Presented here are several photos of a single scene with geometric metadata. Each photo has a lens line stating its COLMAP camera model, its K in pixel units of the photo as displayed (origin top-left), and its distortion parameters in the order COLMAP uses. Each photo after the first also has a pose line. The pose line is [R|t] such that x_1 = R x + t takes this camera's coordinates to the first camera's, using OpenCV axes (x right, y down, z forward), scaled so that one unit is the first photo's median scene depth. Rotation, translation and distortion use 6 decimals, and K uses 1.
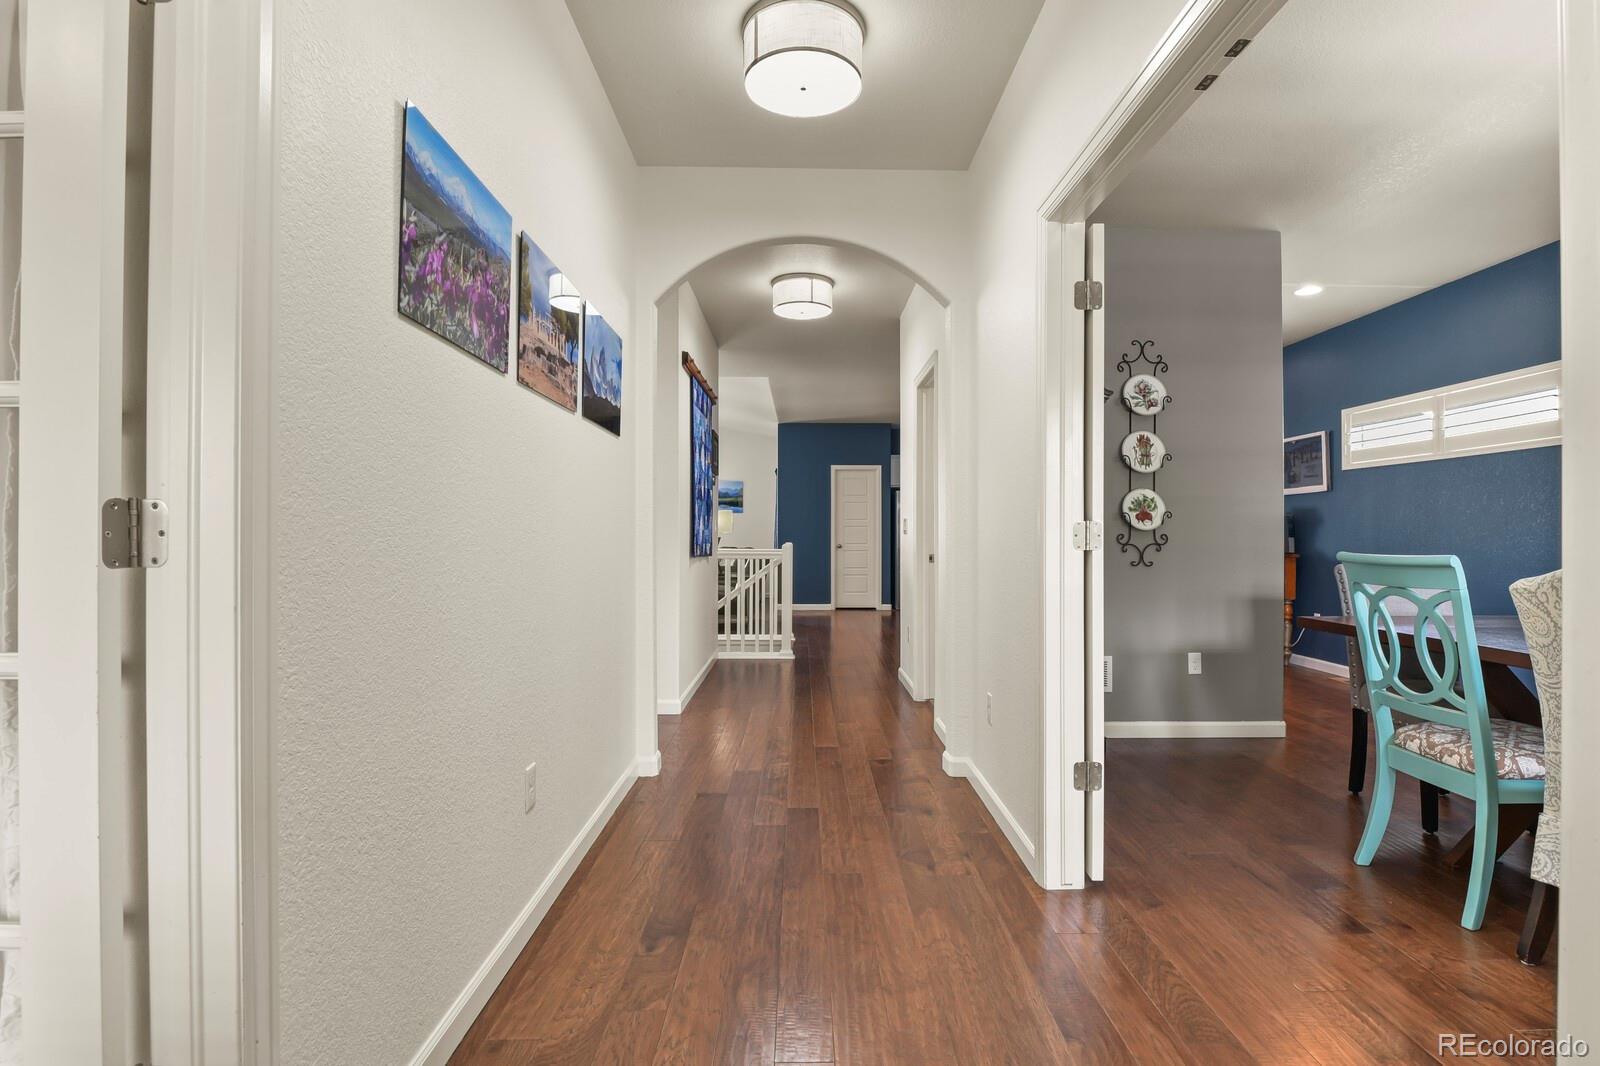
lens RADIAL K [[776.3, 0, 816.5], [0, 776.3, 530.5], [0, 0, 1]] dist [-0.004368, -0.007683]
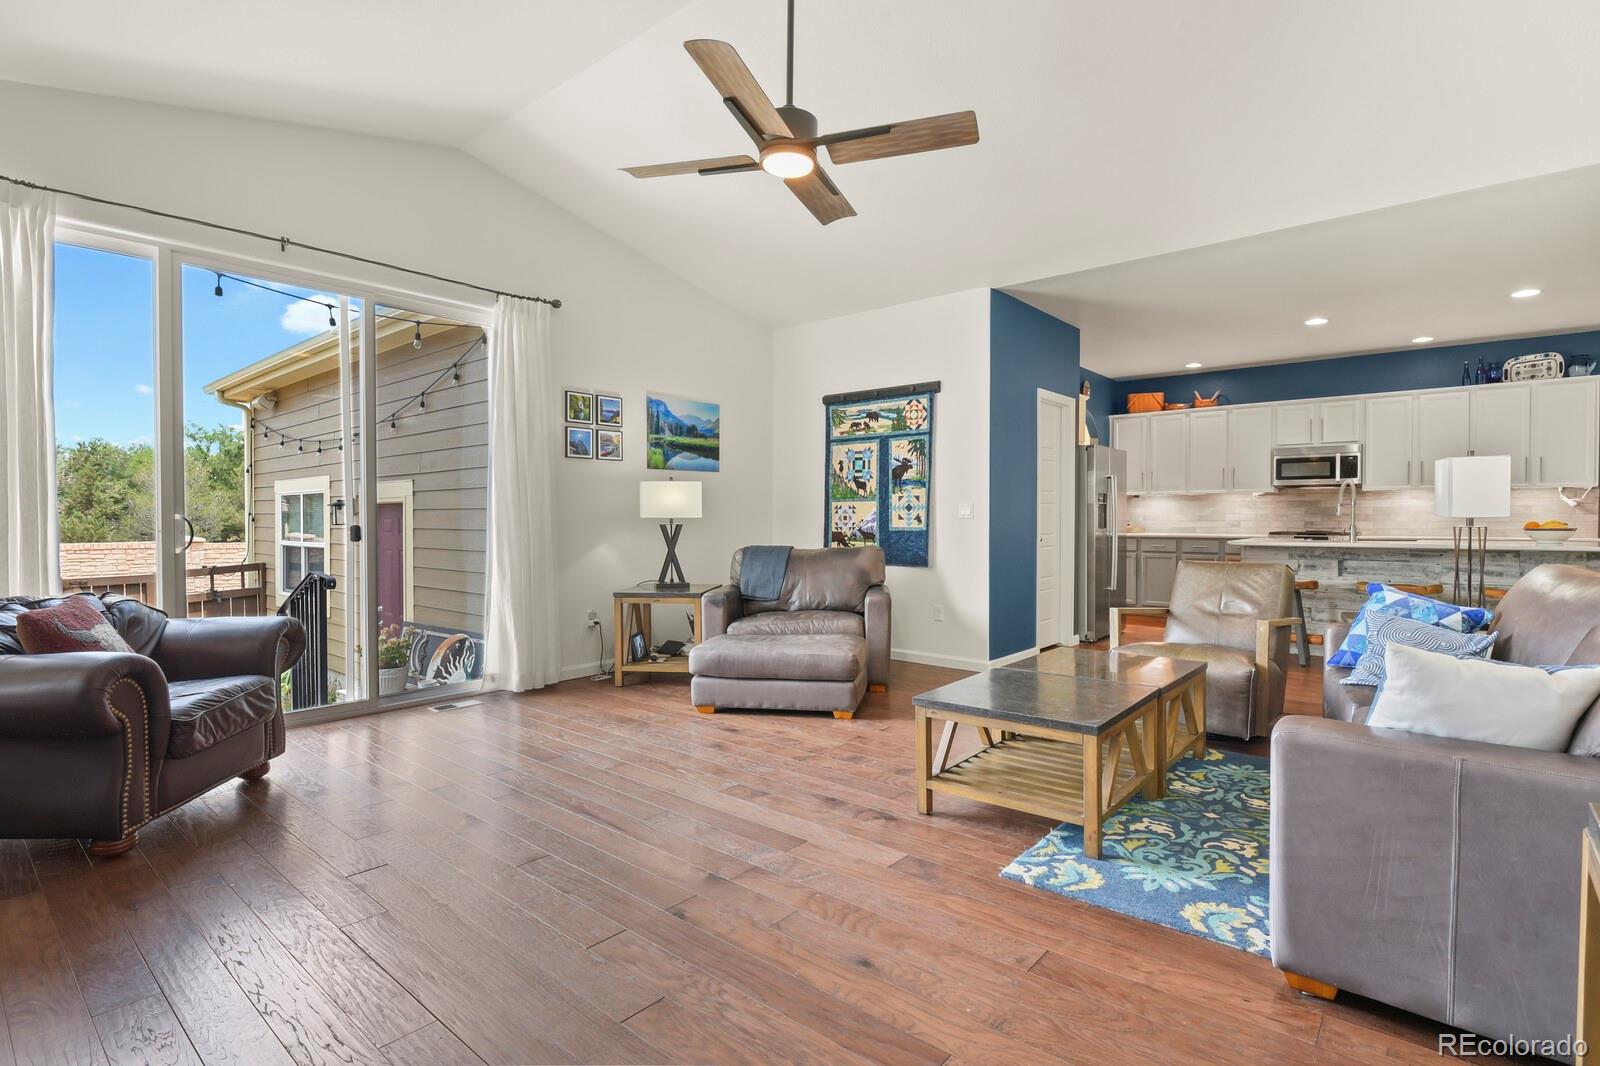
lens RADIAL K [[776.3, 0, 811.5], [0, 776.3, 534.8], [0, 0, 1]] dist [-0.004368, -0.007683]
pose [[0.653833, -0.017160, 0.756444, -1.339781], [-0.003153, 0.999672, 0.025403, 0.011125], [-0.756632, -0.018995, 0.653565, 2.089742]]
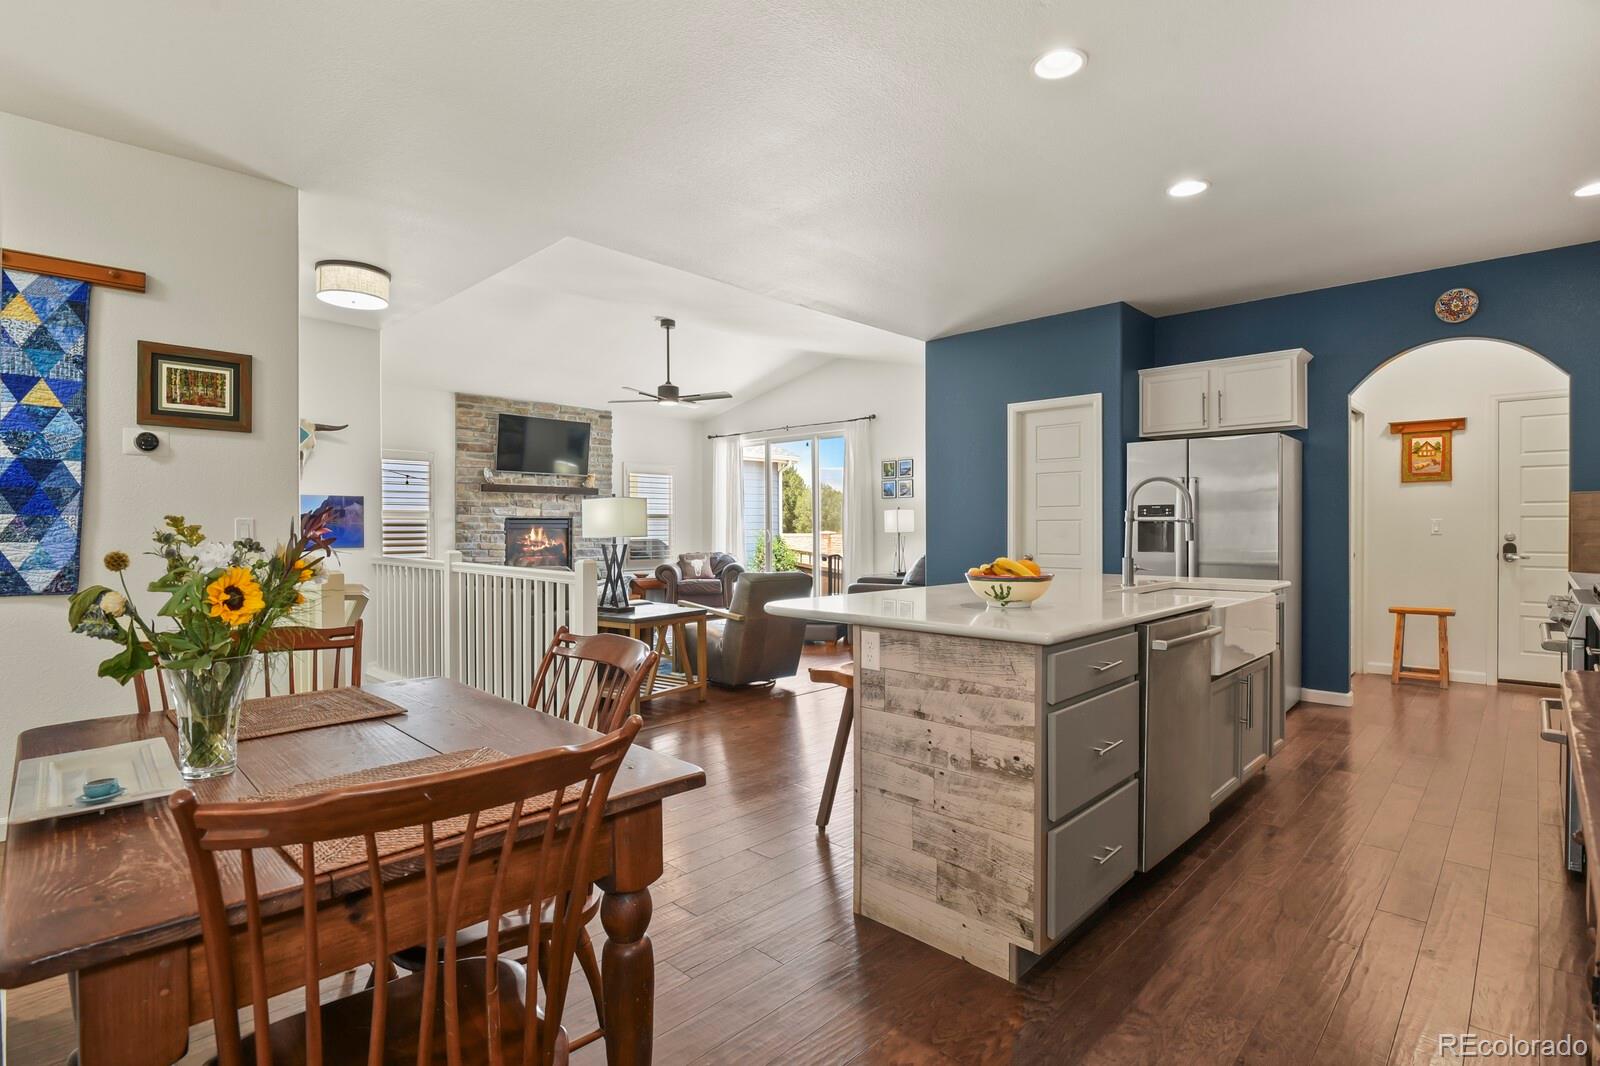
lens RADIAL K [[776.3, 0, 817.3], [0, 776.3, 532.9], [0, 0, 1]] dist [-0.004368, -0.007683]
pose [[0.724982, 0.006714, -0.688735, 0.798833], [0.005584, 0.999862, 0.015624, -0.016885], [0.688745, -0.015173, 0.724844, 1.426080]]
